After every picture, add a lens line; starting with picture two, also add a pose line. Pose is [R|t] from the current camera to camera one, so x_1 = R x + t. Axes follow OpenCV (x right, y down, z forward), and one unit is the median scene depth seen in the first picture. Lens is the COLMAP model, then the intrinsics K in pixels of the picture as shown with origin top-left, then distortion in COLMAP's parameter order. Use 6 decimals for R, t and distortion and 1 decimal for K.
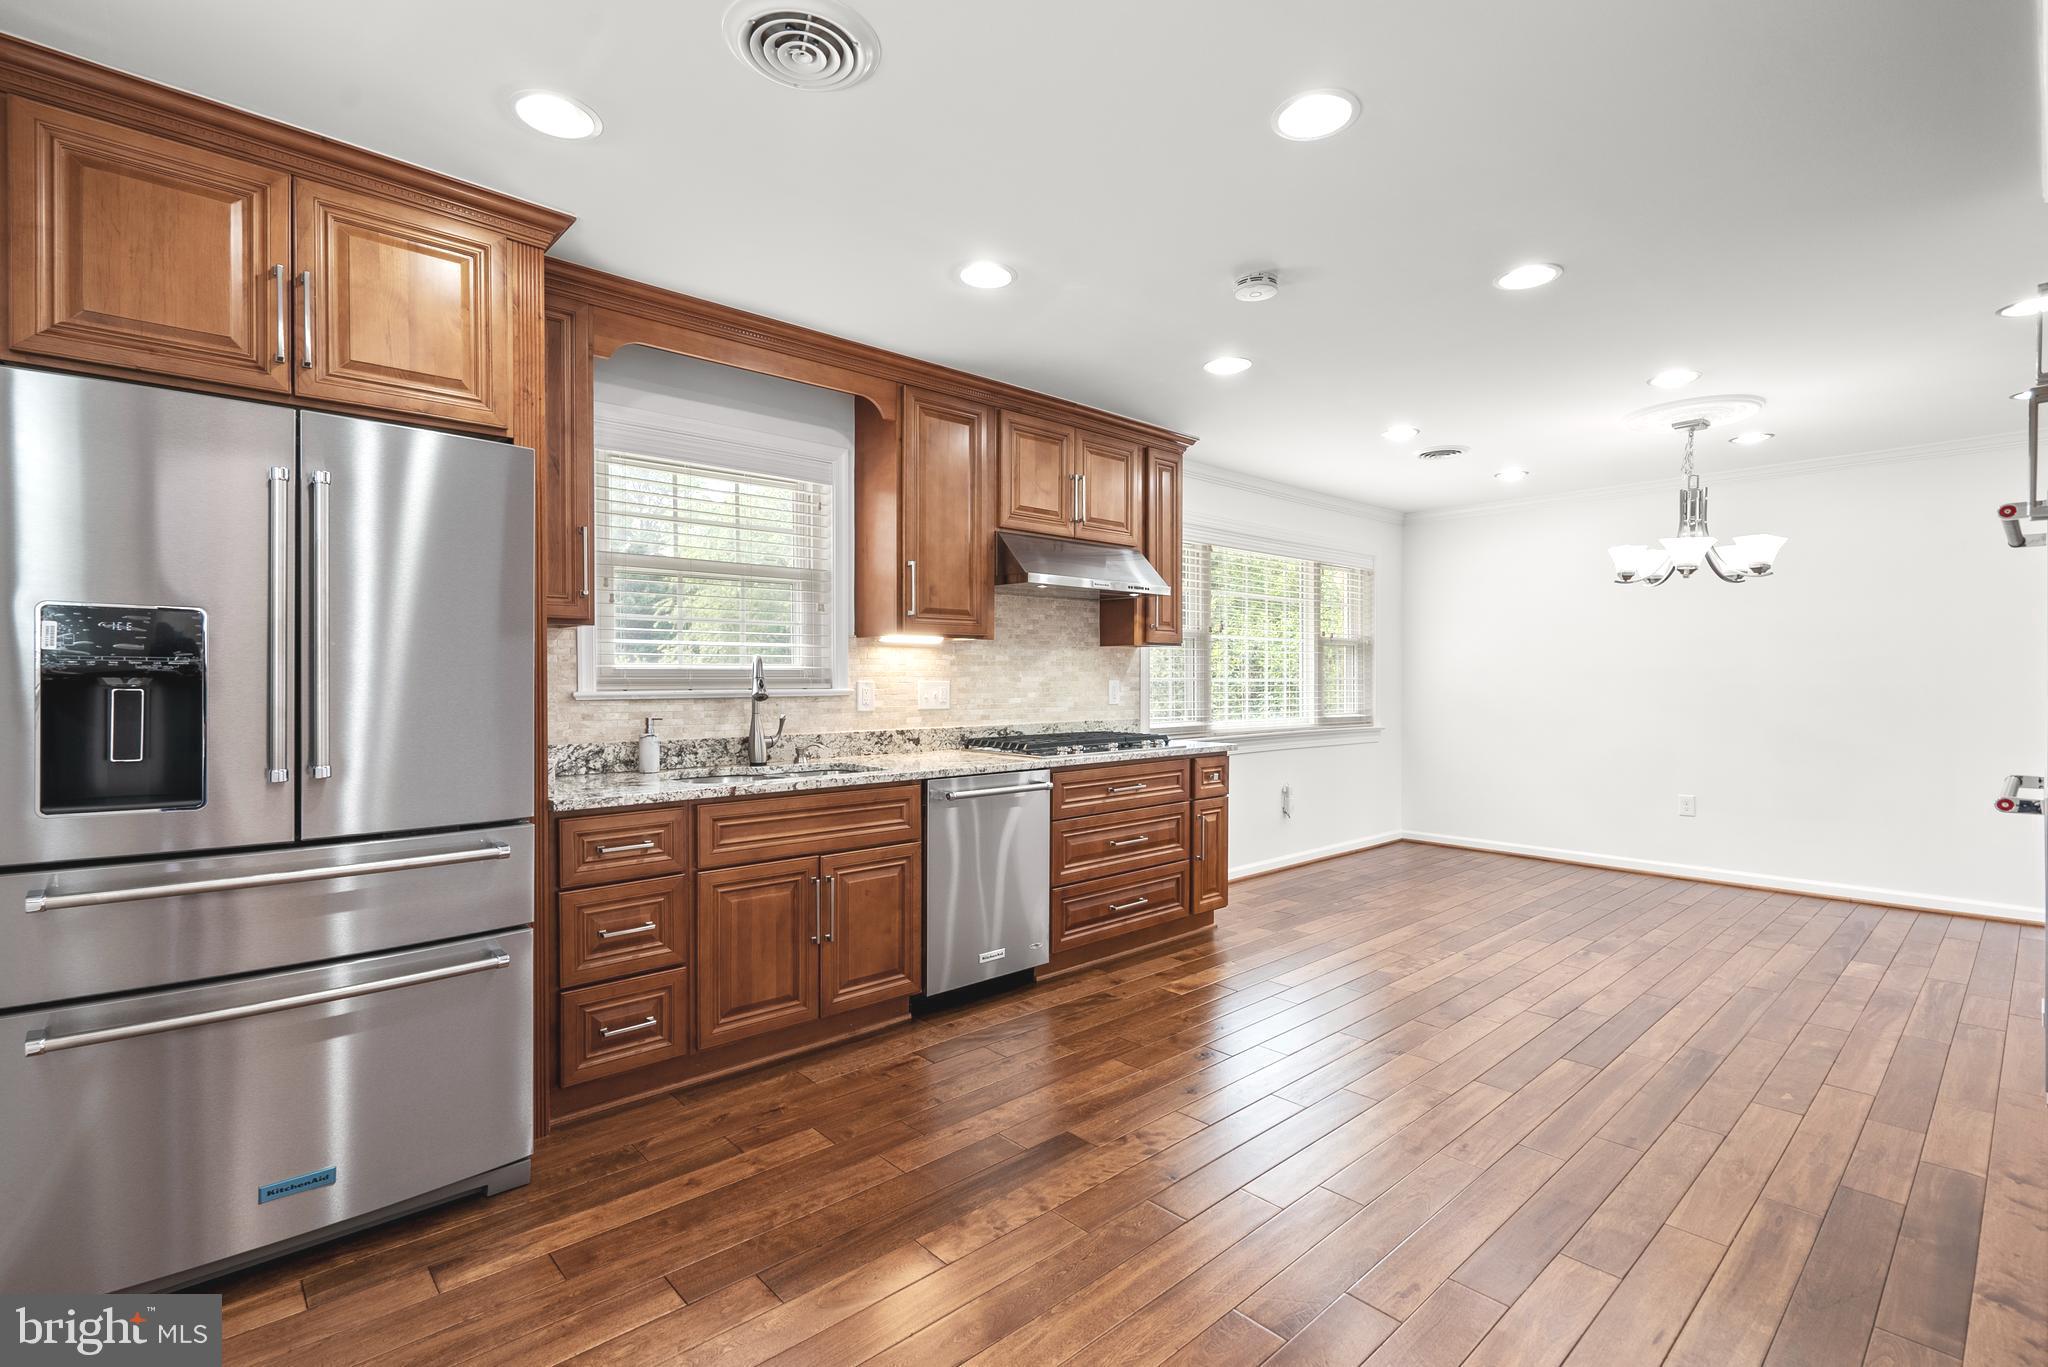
lens RADIAL K [[941.5, 0, 1017.5], [0, 941.5, 685.0], [0, 0, 1]] dist [-0.006611, 0.002364]
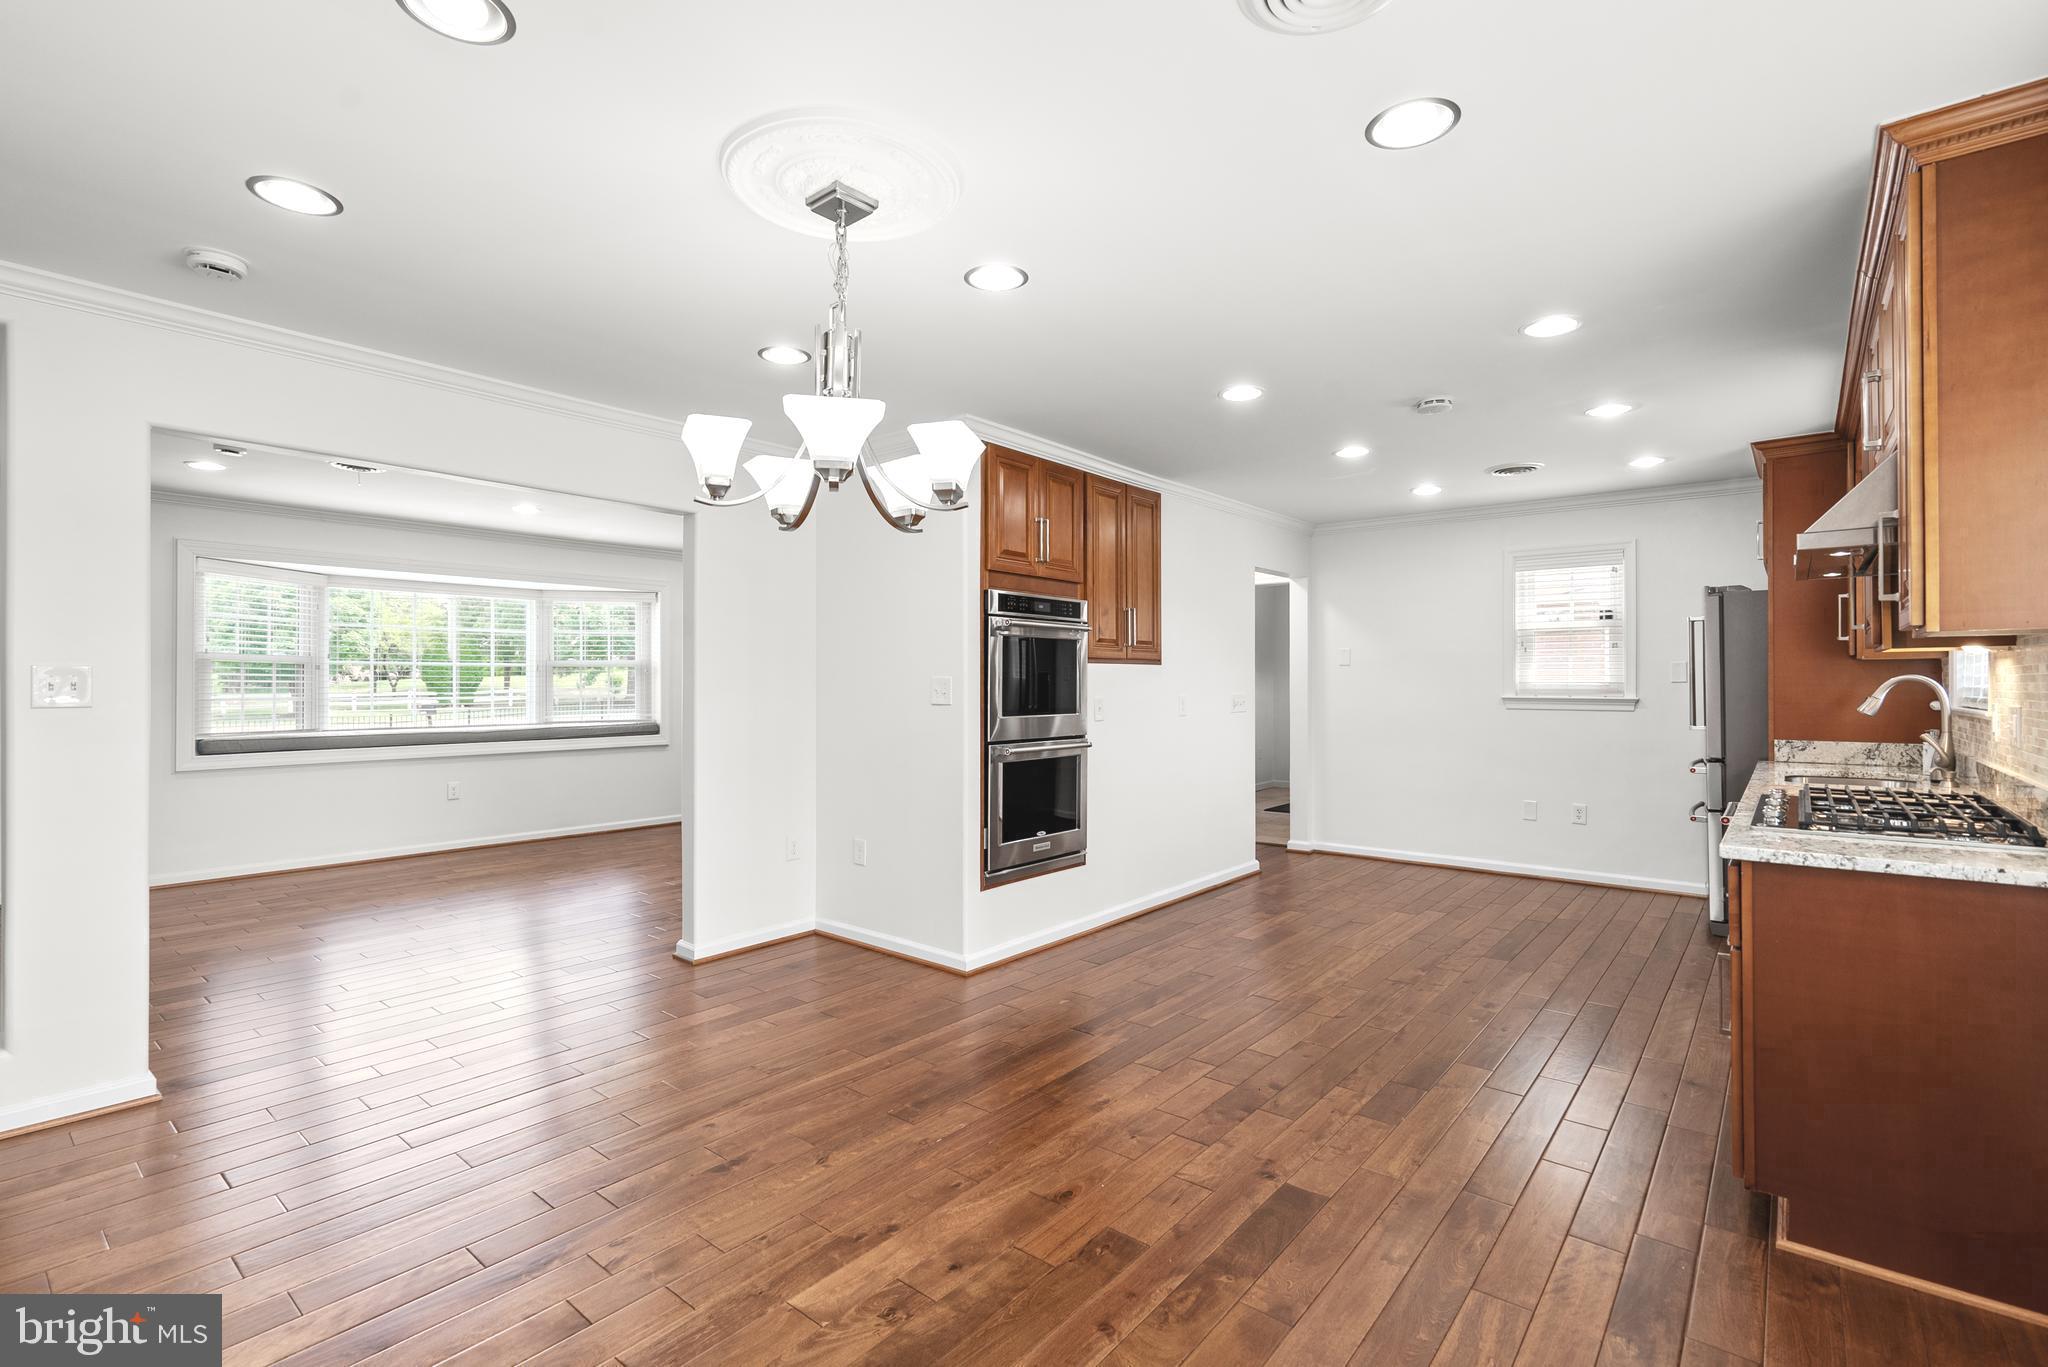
lens RADIAL K [[941.5, 0, 1022.8], [0, 941.5, 681.2], [0, 0, 1]] dist [-0.006611, 0.002364]
pose [[-0.989346, -0.000508, -0.145581, 0.705958], [-0.001427, 0.999980, 0.006204, -0.024403], [0.145575, 0.006346, -0.989327, 1.533293]]
